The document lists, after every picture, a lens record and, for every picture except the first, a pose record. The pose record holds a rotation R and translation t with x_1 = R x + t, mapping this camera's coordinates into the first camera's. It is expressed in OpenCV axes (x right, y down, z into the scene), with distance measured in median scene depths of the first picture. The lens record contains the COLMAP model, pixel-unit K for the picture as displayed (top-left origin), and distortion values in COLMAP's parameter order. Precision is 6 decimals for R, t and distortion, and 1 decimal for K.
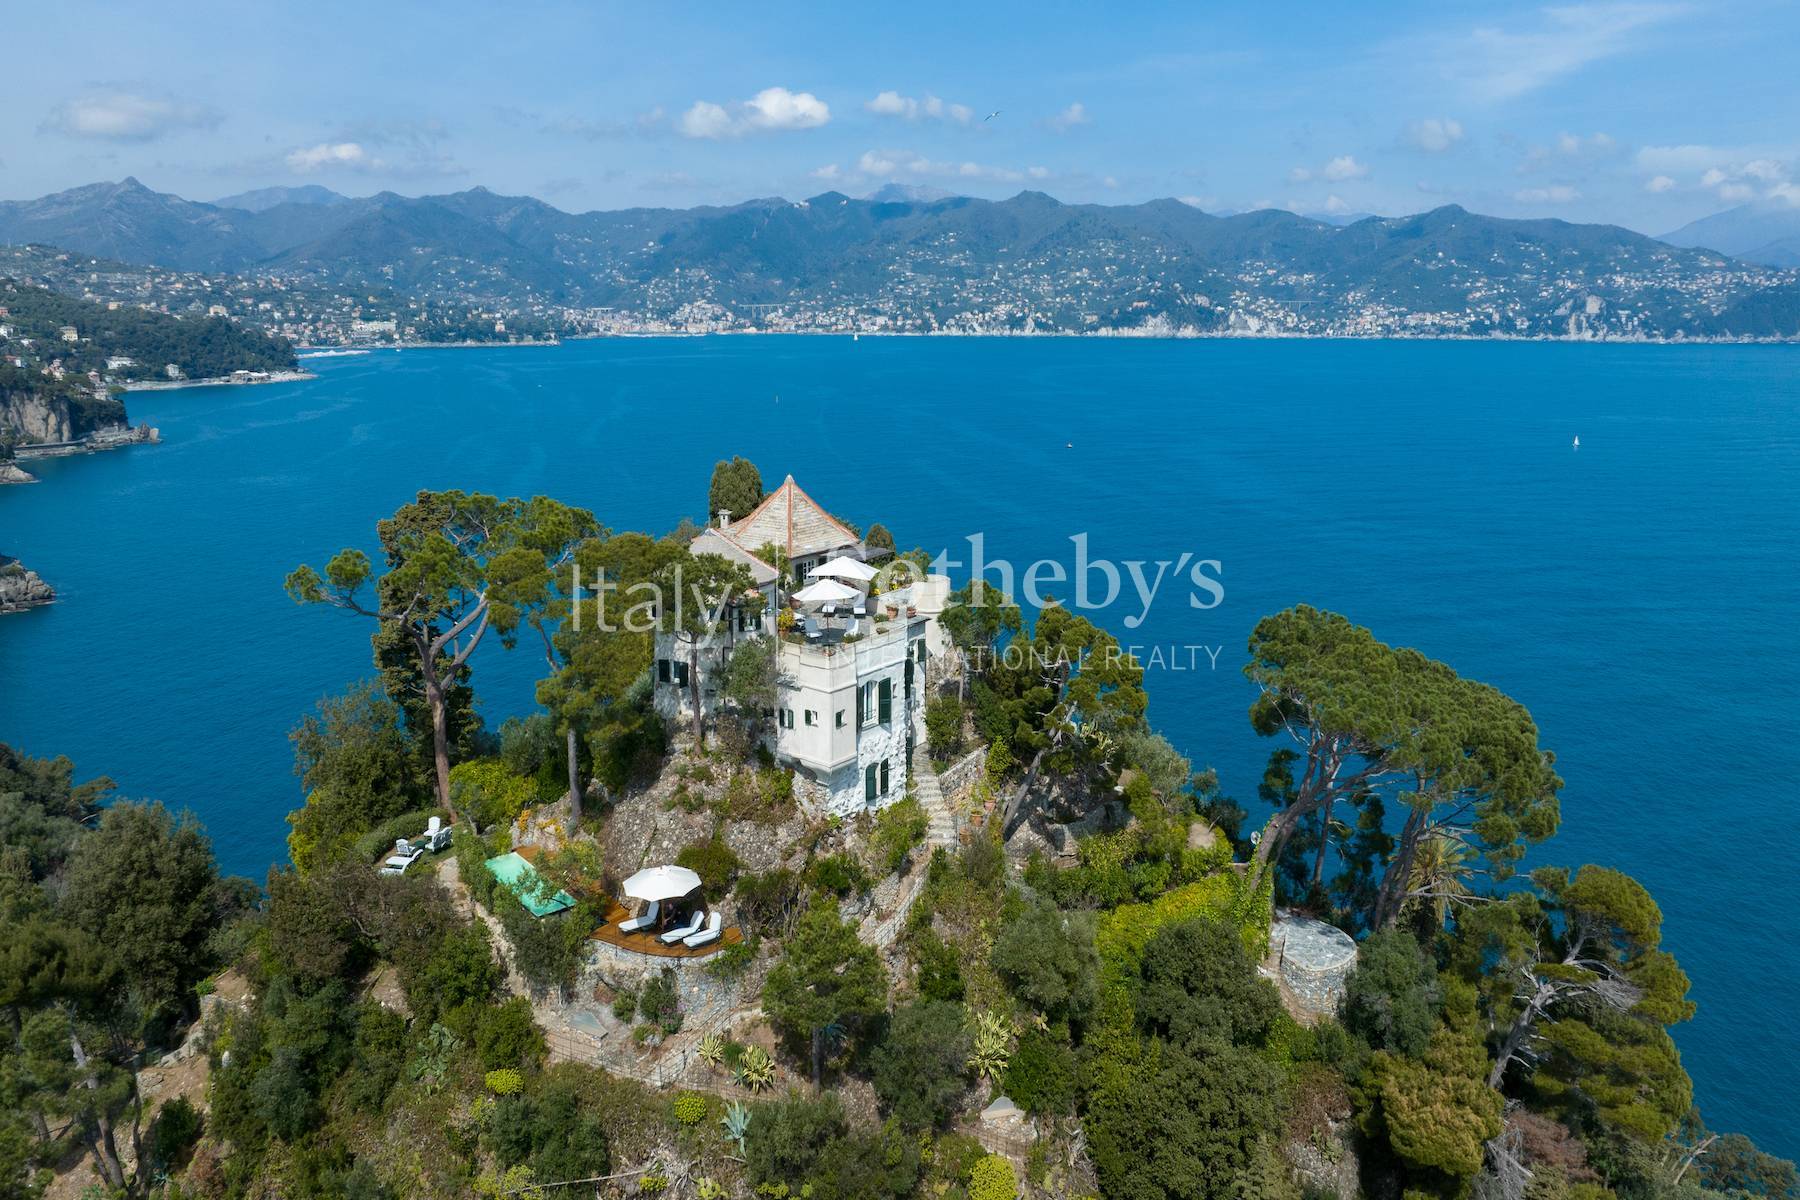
lens RADIAL K [[1309.5, 0, 900.0], [0, 1309.5, 513.5], [0, 0, 1]] dist [-0.044991, 0.057567]
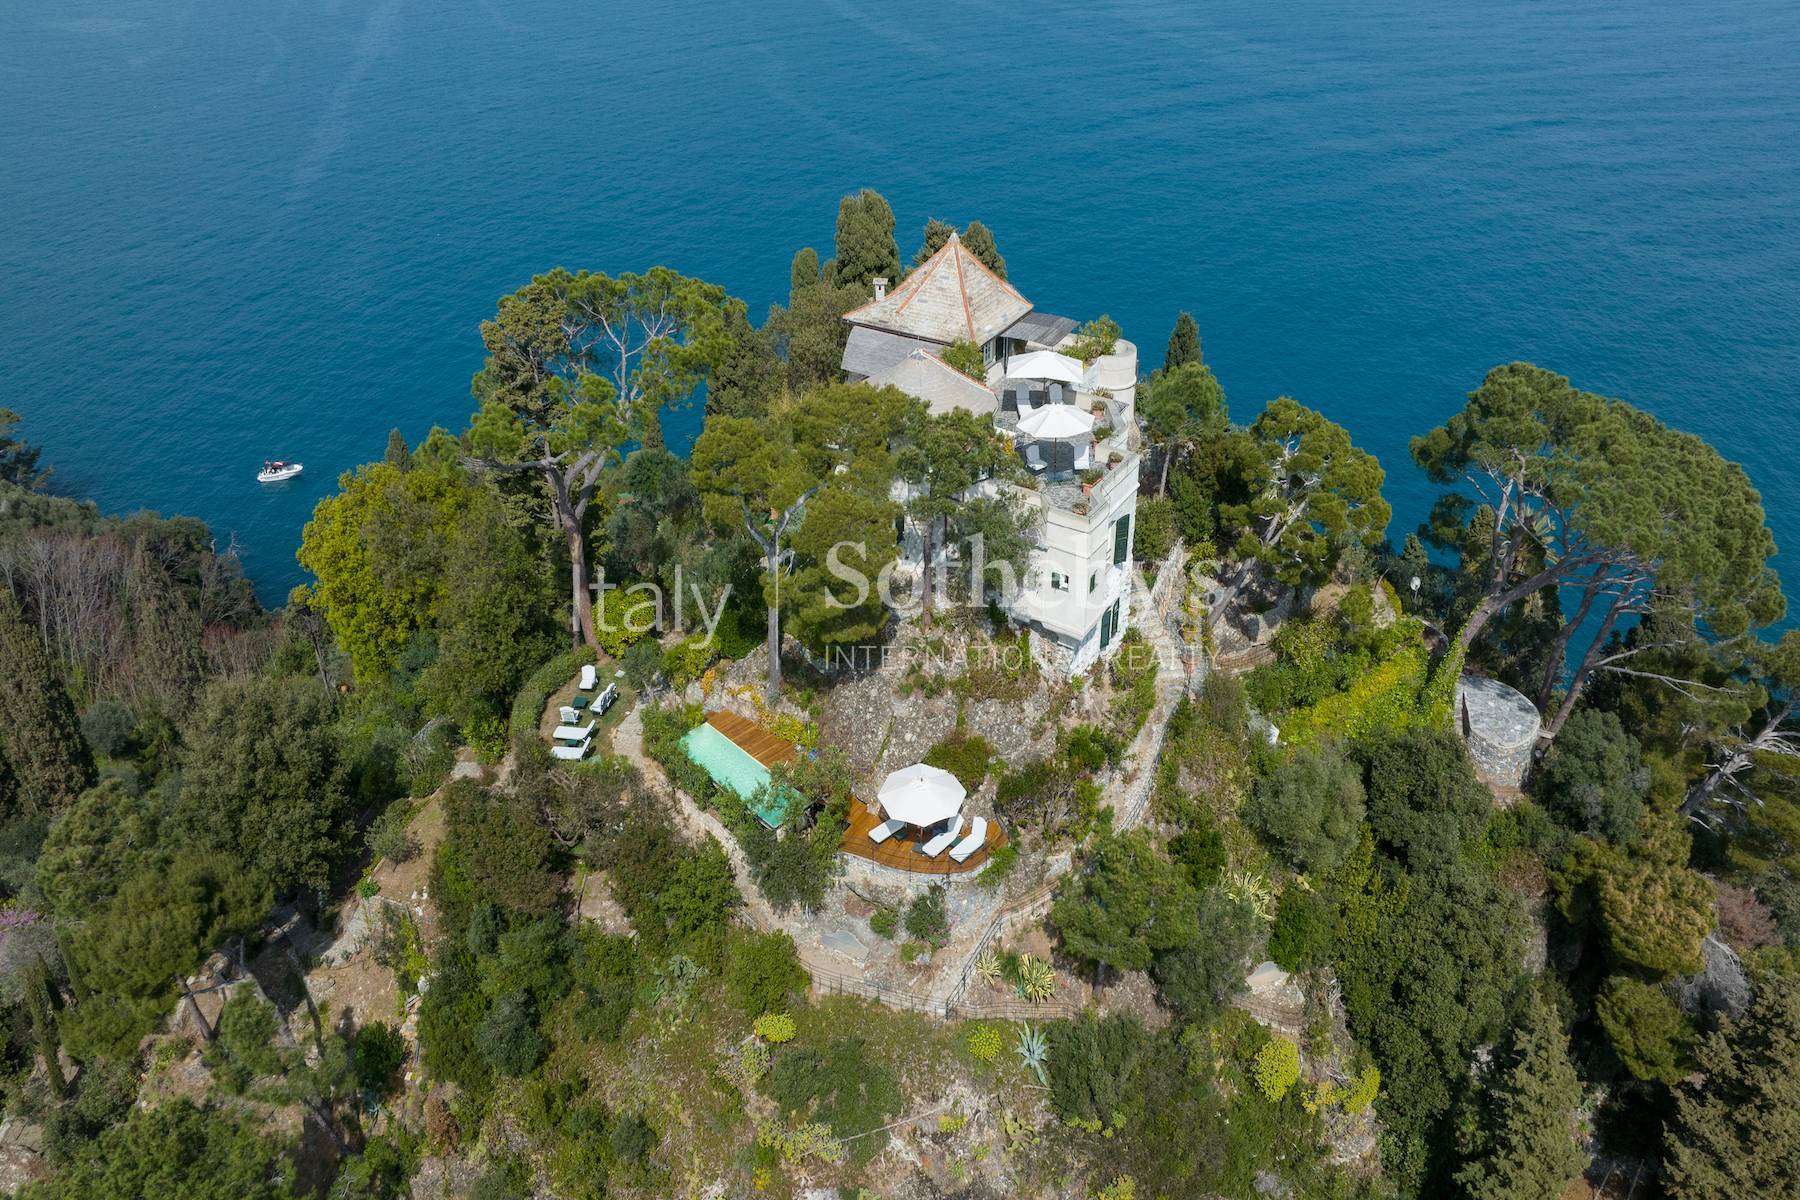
lens RADIAL K [[1313.7, 0, 826.0], [0, 1313.7, 353.1], [0, 0, 1]] dist [-0.008300, 0.004245]
pose [[0.996695, -0.030773, 0.075176, -0.251559], [0.008542, 0.960039, 0.279737, -0.207597], [-0.080780, -0.278170, 0.957129, 0.197459]]
